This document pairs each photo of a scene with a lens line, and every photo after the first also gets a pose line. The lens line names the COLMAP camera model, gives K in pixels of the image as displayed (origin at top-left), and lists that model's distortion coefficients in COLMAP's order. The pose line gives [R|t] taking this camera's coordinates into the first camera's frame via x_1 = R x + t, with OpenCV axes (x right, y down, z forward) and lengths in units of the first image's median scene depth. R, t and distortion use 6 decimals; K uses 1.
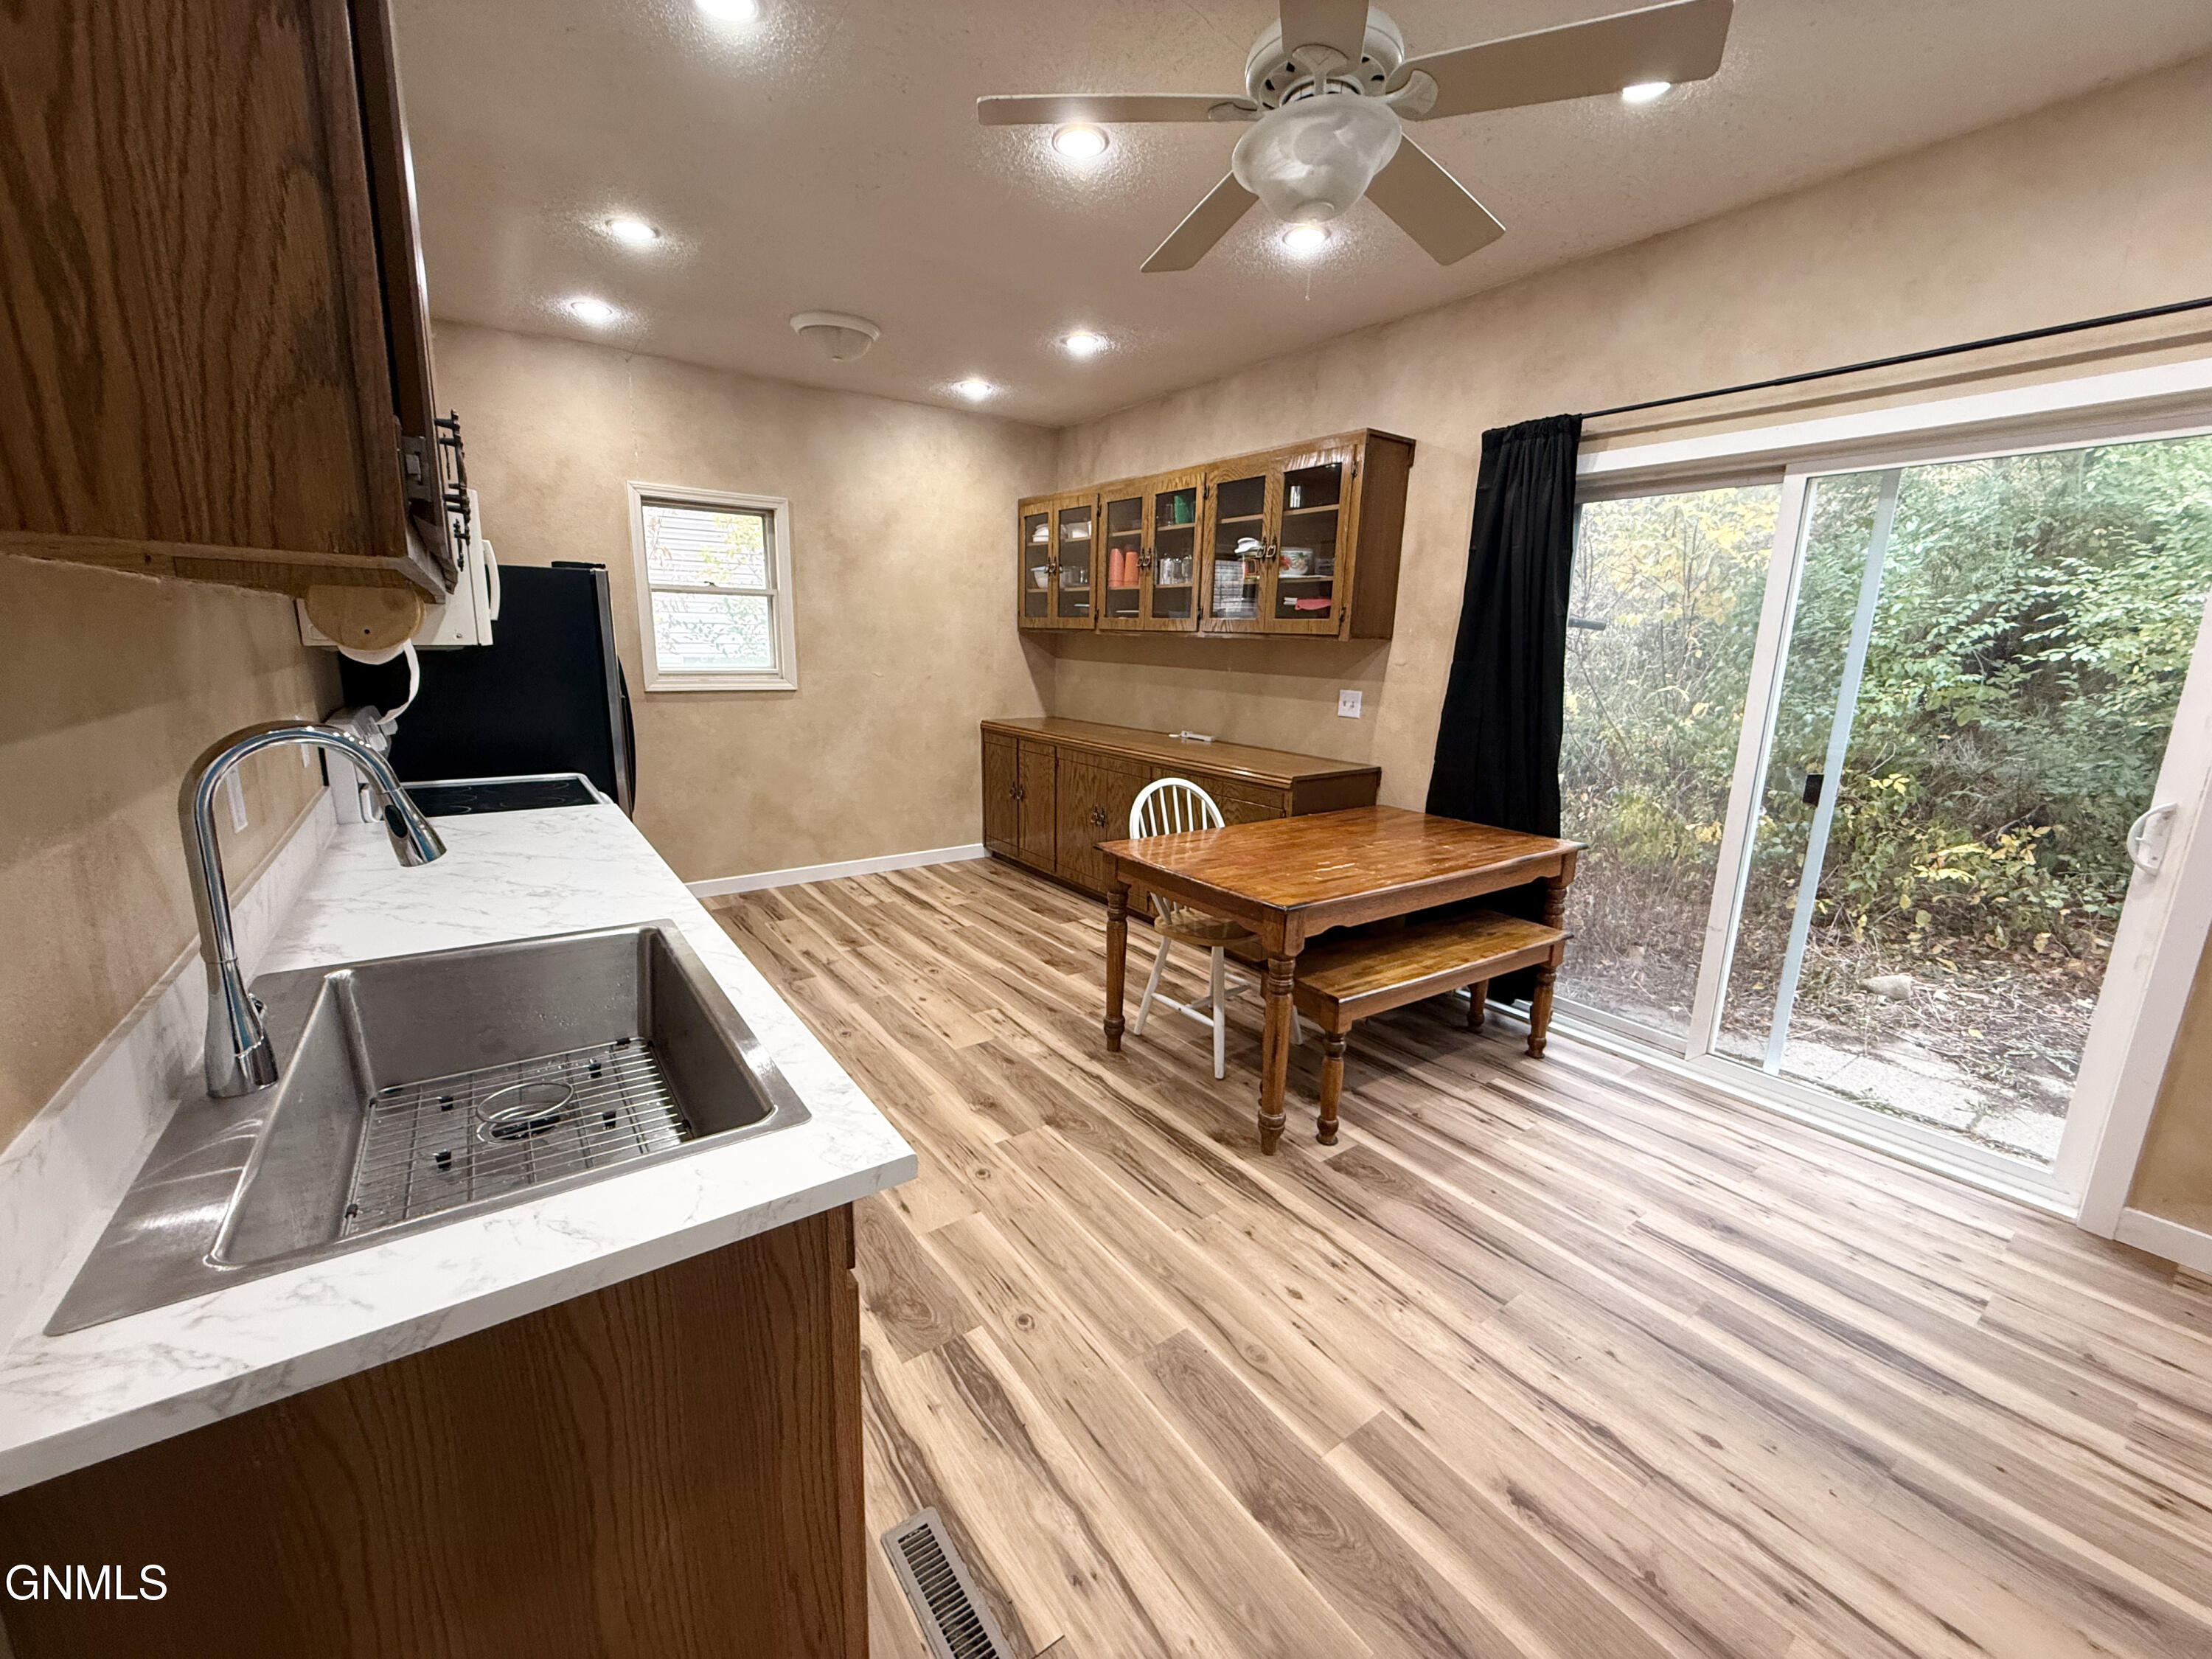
lens RADIAL K [[877.8, 0, 1096.0], [0, 877.8, 825.4], [0, 0, 1]] dist [0.007494, 0.000057]
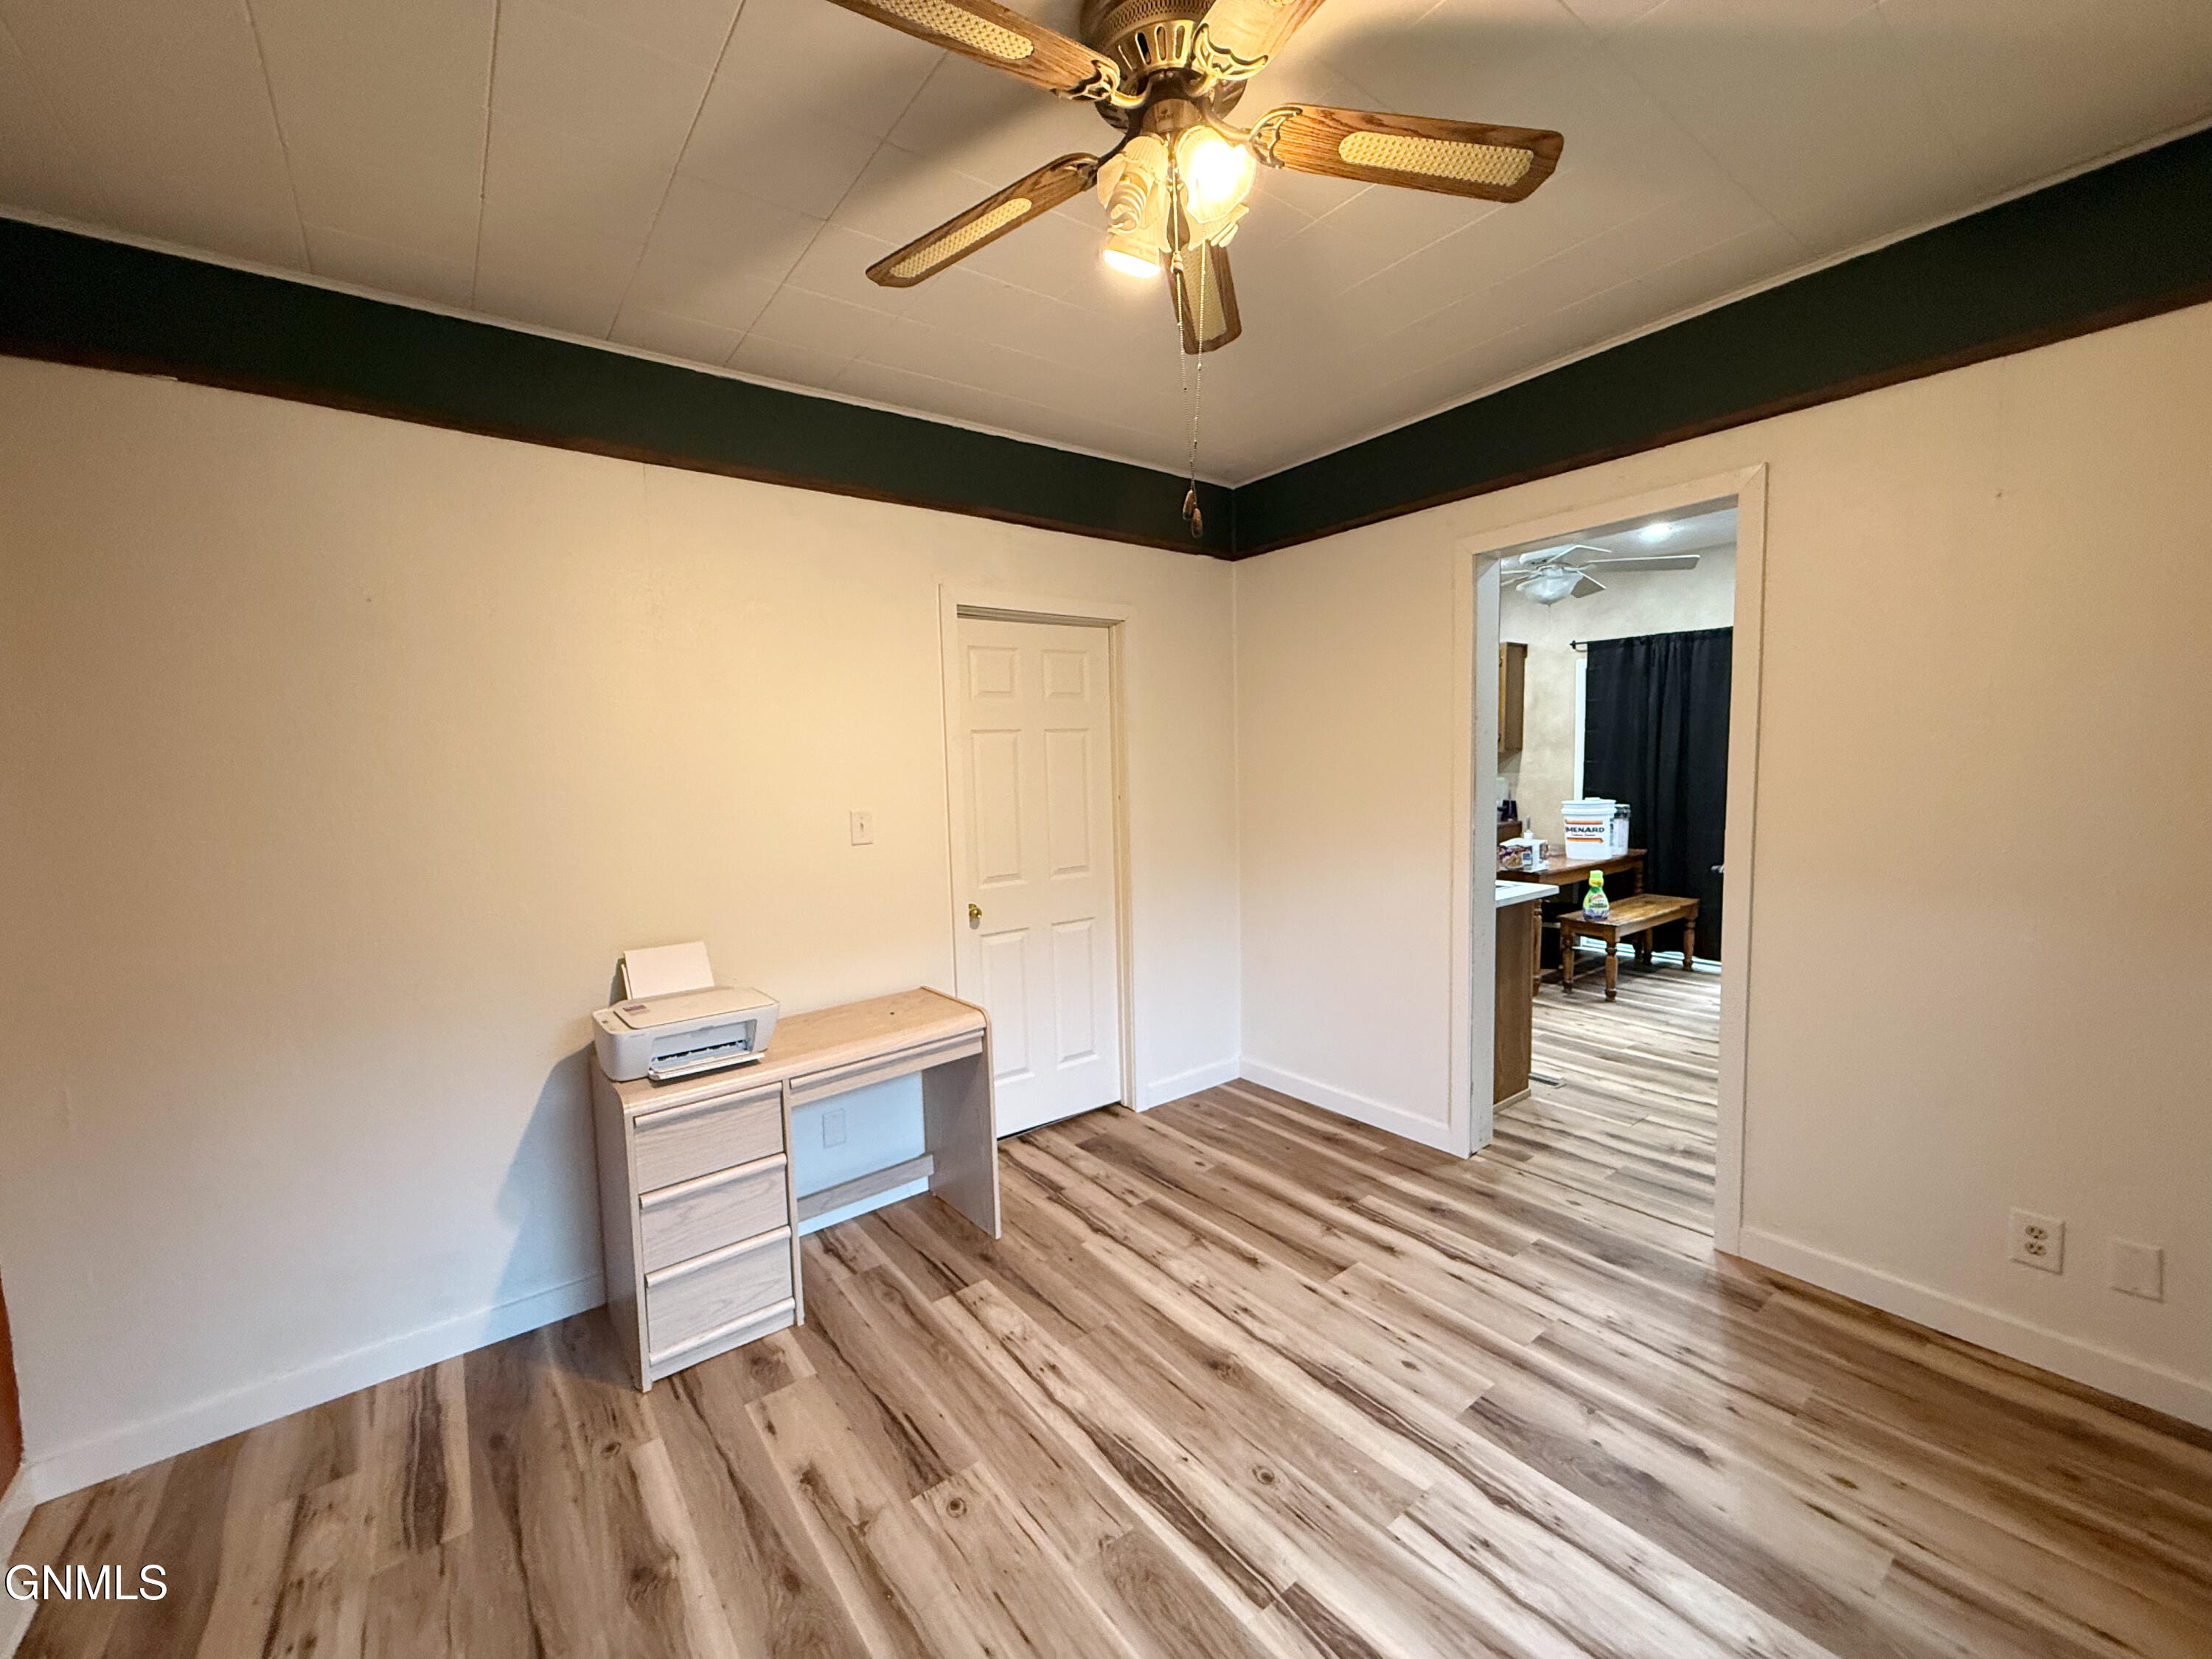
lens RADIAL K [[877.8, 0, 1109.7], [0, 877.8, 825.5], [0, 0, 1]] dist [0.007494, 0.000057]
pose [[0.997633, -0.047587, 0.049648, -0.640371], [0.053575, 0.990422, -0.127252, 0.133812], [-0.043117, 0.129611, 0.990627, -0.771863]]
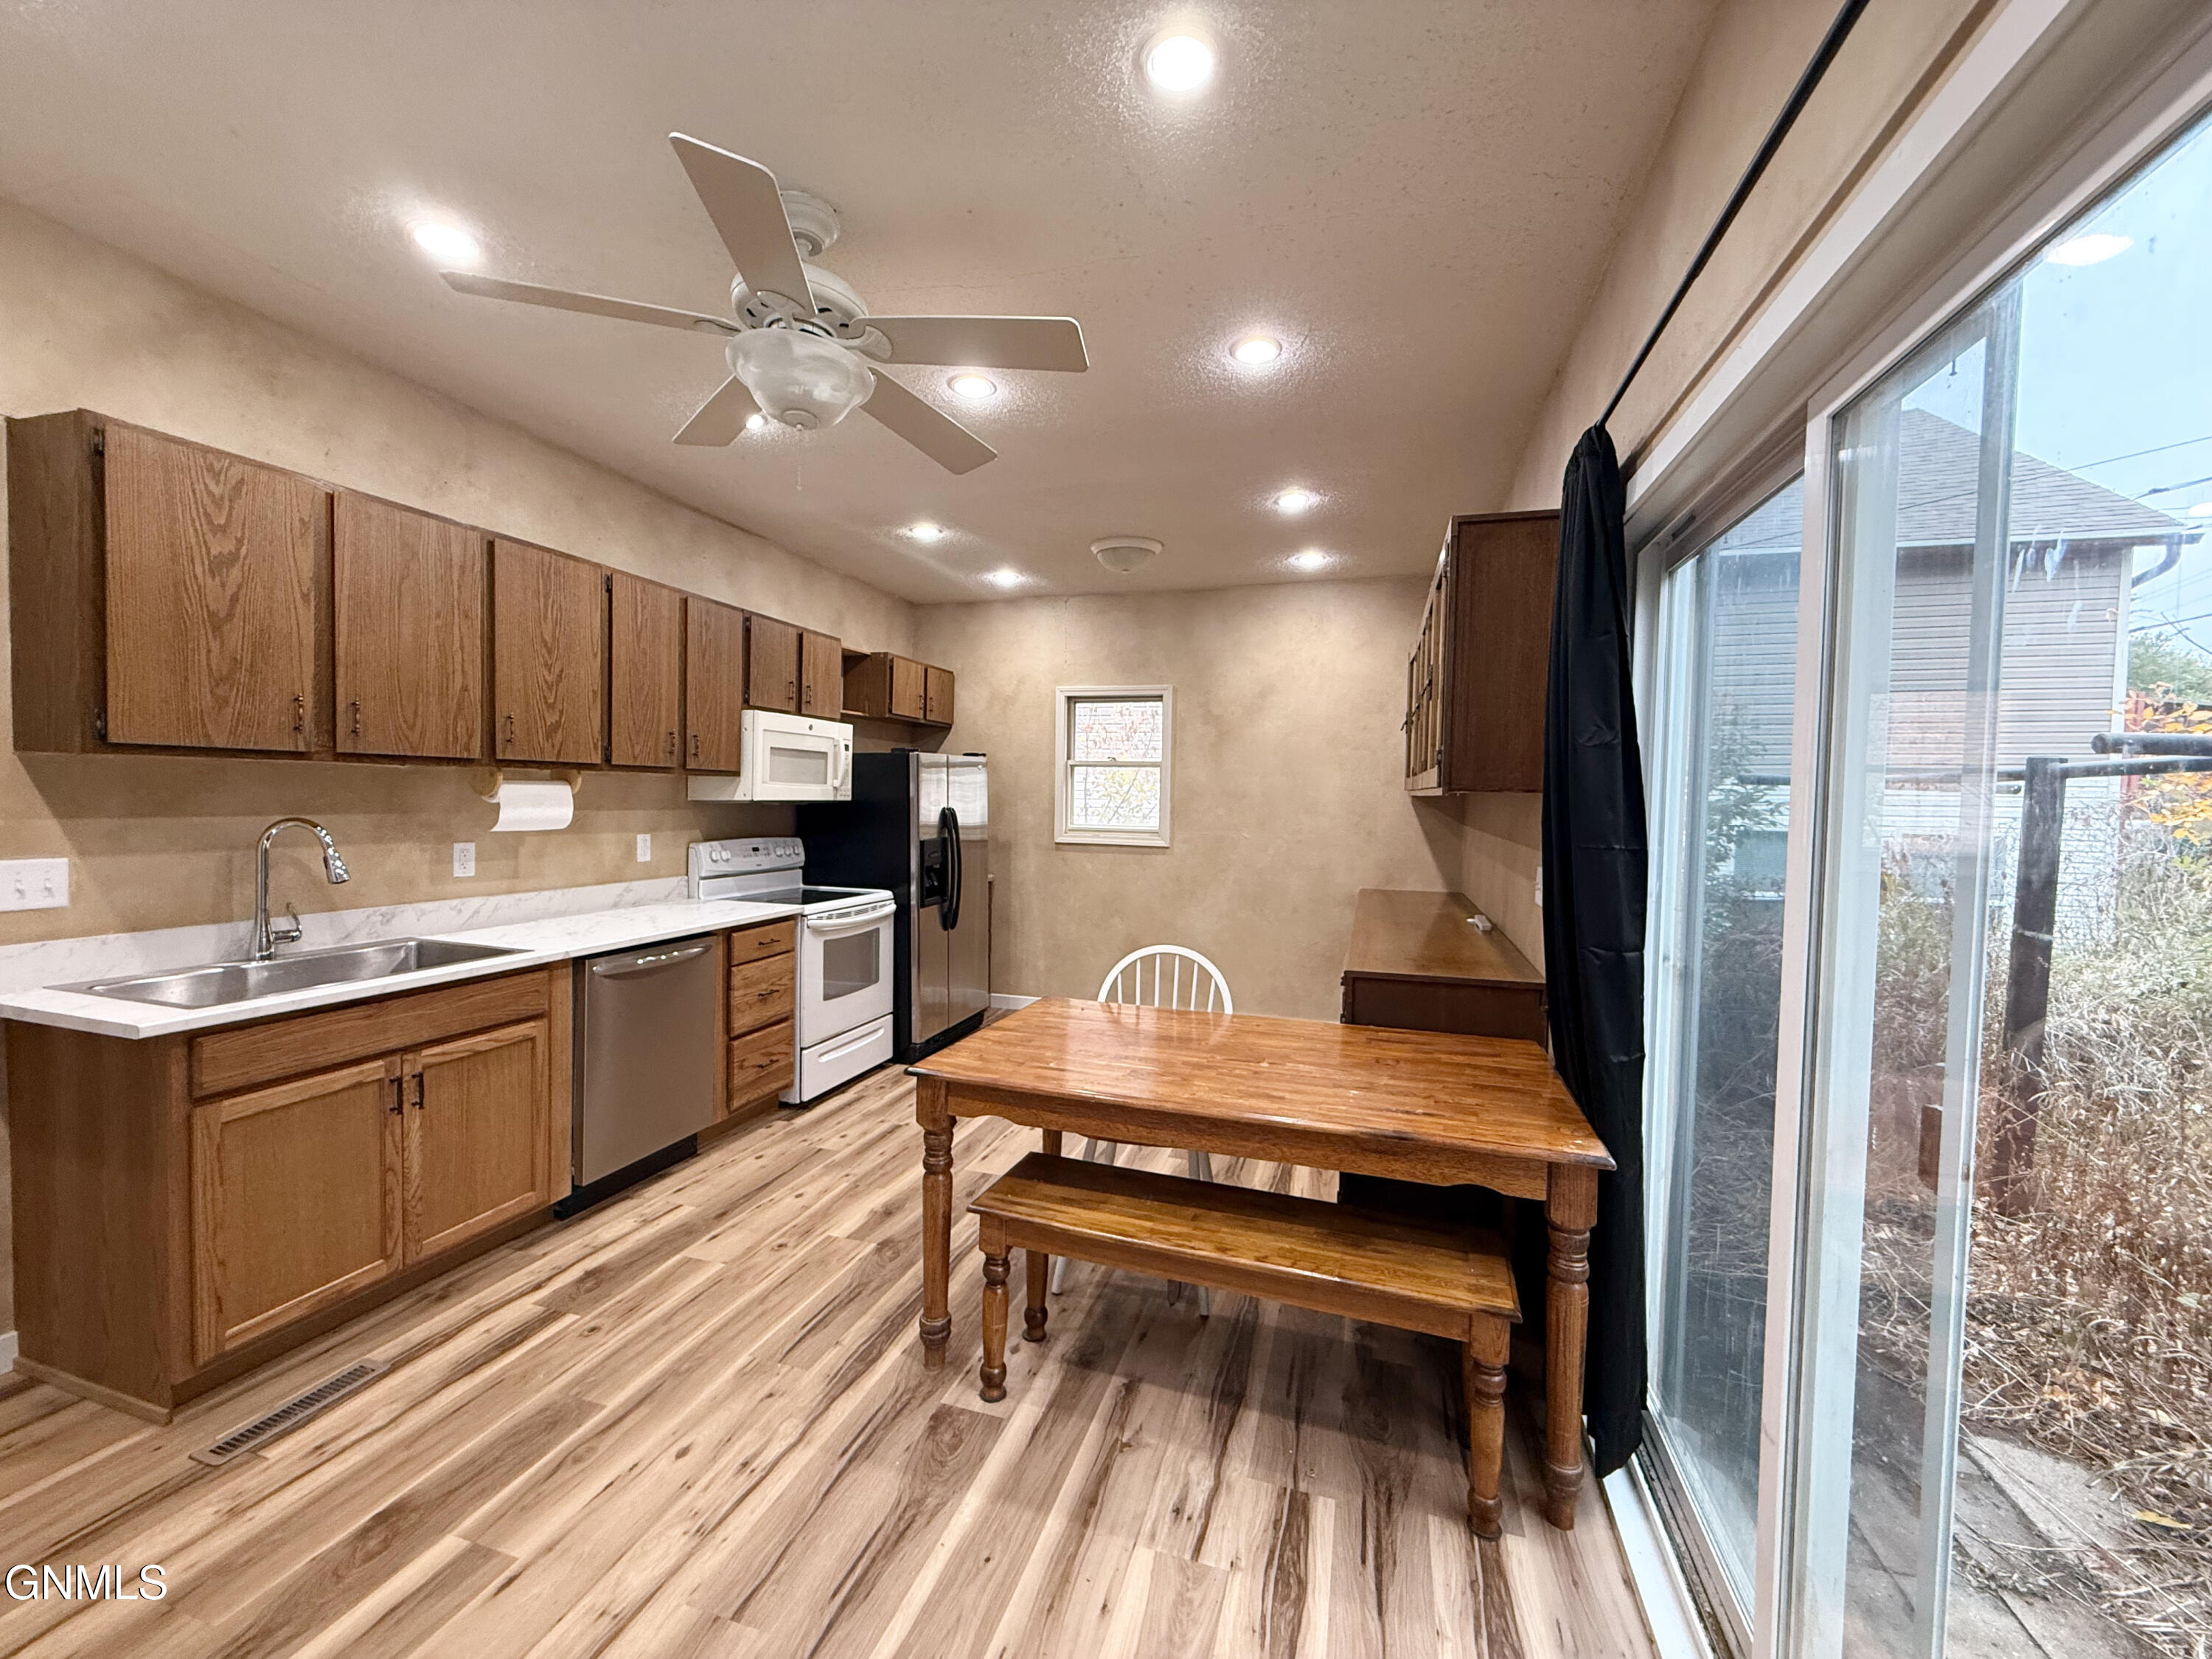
lens RADIAL K [[877.8, 0, 1101.9], [0, 877.8, 827.6], [0, 0, 1]] dist [0.007494, 0.000057]
pose [[0.608268, 0.017703, -0.793534, 0.712149], [-0.169789, 0.979512, -0.108297, -0.060073], [0.775359, 0.200607, 0.598812, 0.365038]]
